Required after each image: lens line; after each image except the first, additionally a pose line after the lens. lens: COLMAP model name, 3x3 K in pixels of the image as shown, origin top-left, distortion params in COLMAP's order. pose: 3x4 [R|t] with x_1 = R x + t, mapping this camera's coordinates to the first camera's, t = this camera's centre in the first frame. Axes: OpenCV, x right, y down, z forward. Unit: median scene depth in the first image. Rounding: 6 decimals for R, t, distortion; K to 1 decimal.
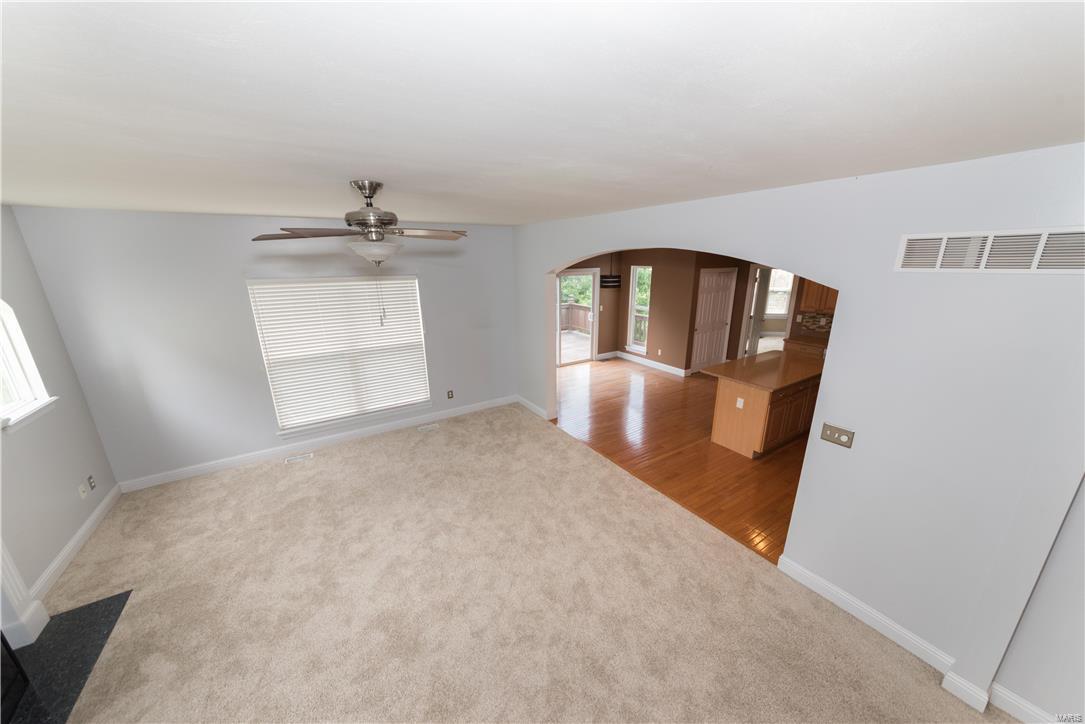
lens RADIAL K [[376.0, 0, 542.5], [0, 376.0, 362.0], [0, 0, 1]] dist [-0.001477, -0.000054]
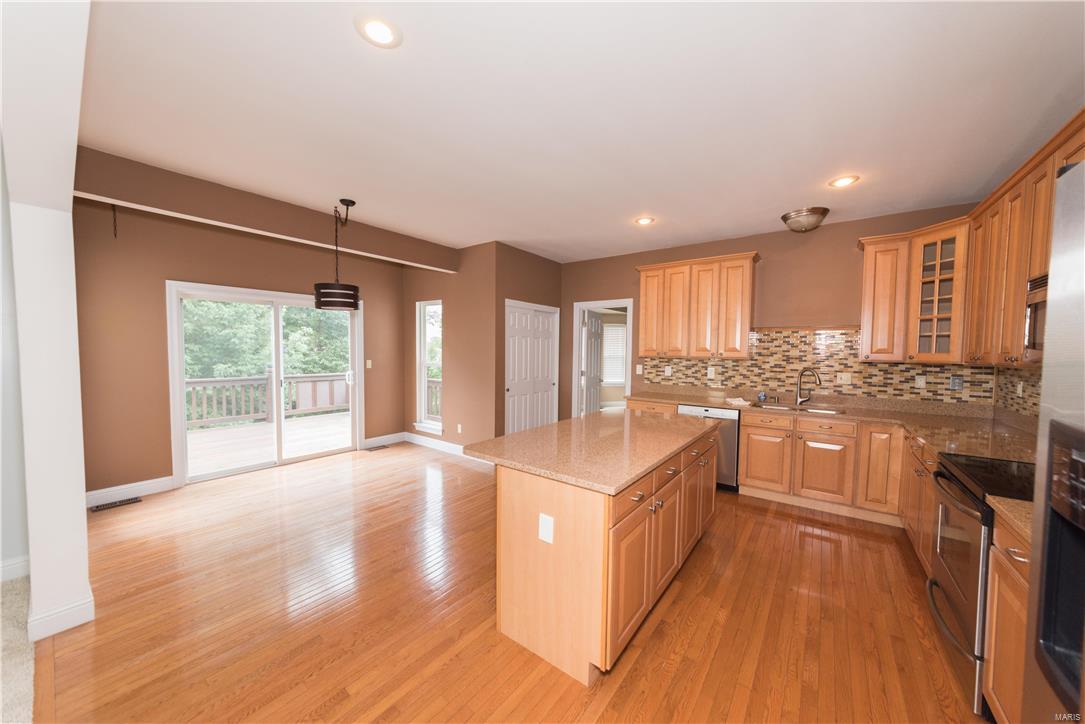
lens RADIAL K [[372.6, 0, 535.8], [0, 372.6, 366.1], [0, 0, 1]] dist [-0.000526, -0.000001]
pose [[0.942978, 0.000917, 0.332854, 0.240794], [0.074846, 0.973803, -0.214722, 0.017800], [-0.324331, 0.227391, 0.918206, 0.380790]]
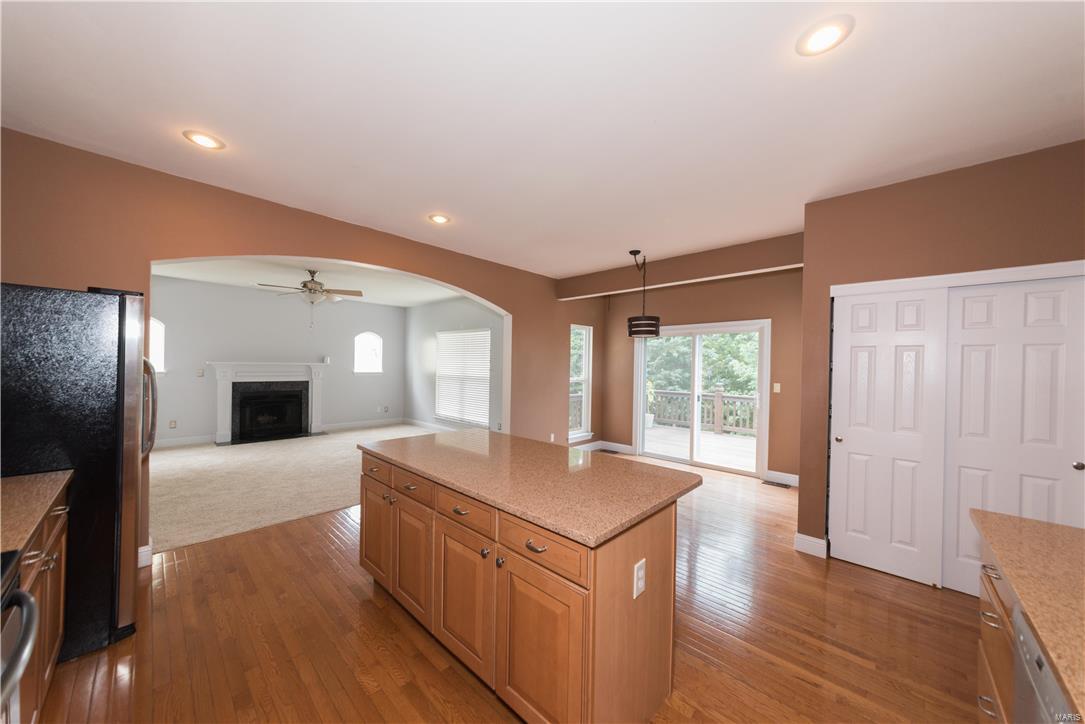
lens RADIAL K [[376.8, 0, 547.4], [0, 376.8, 367.6], [0, 0, 1]] dist [-0.003892, -0.000163]
pose [[0.249705, 0.012562, -0.968241, 0.699387], [-0.283726, 0.956979, -0.060756, -0.044913], [0.925822, 0.289886, 0.242526, 0.606473]]
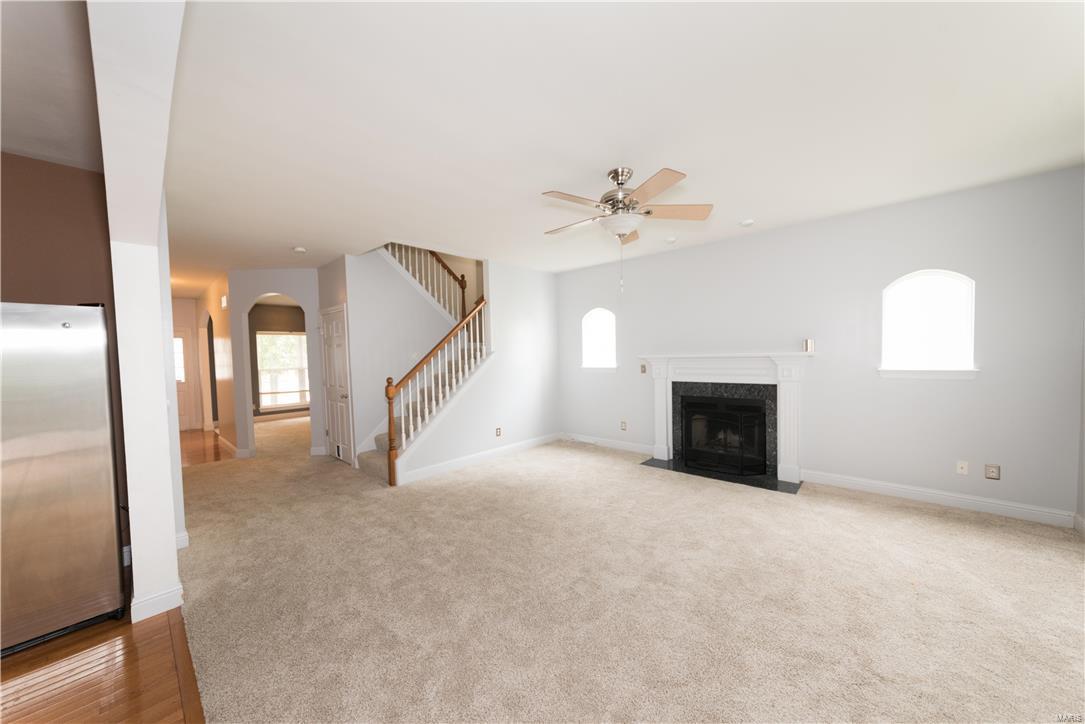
lens RADIAL K [[376.8, 0, 547.4], [0, 376.8, 367.6], [0, 0, 1]] dist [-0.003892, -0.000163]
pose [[-0.962773, 0.038023, -0.267622, 0.042359], [-0.046303, 0.952225, 0.301866, -0.066065], [0.266315, 0.303020, -0.915017, 0.679585]]
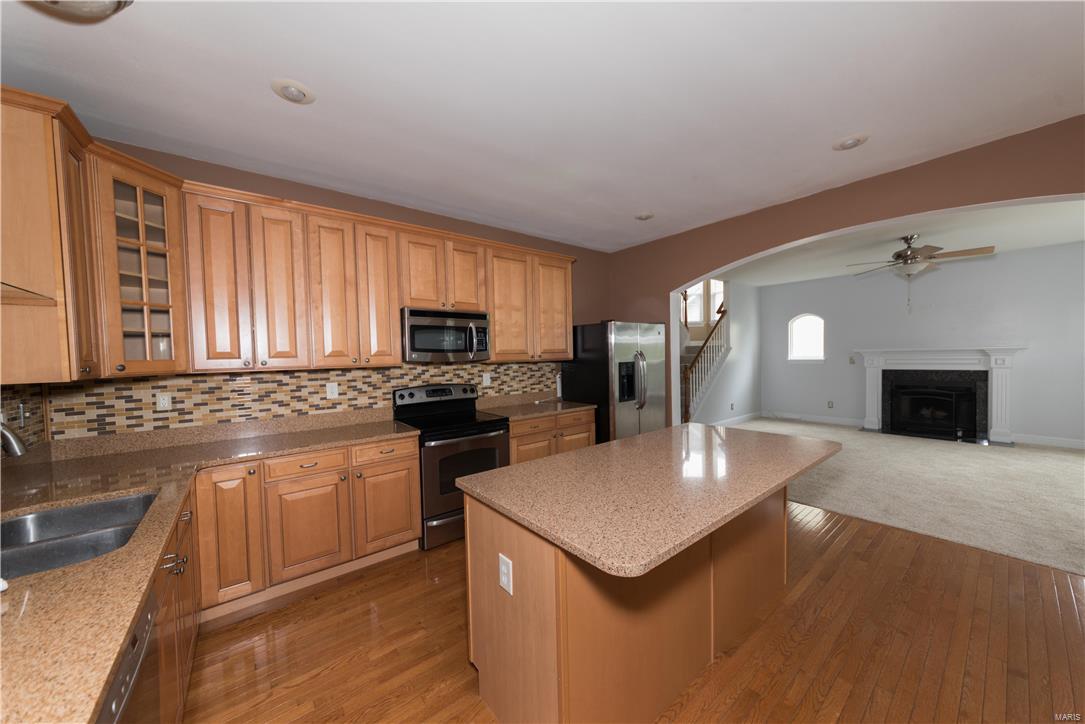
lens RADIAL K [[376.0, 0, 542.5], [0, 376.0, 362.0], [0, 0, 1]] dist [-0.001477, -0.000054]
pose [[-0.994212, 0.029663, -0.103258, 0.524598], [-0.001740, 0.956555, 0.291546, -0.122737], [0.107420, 0.290039, -0.950967, 0.877997]]
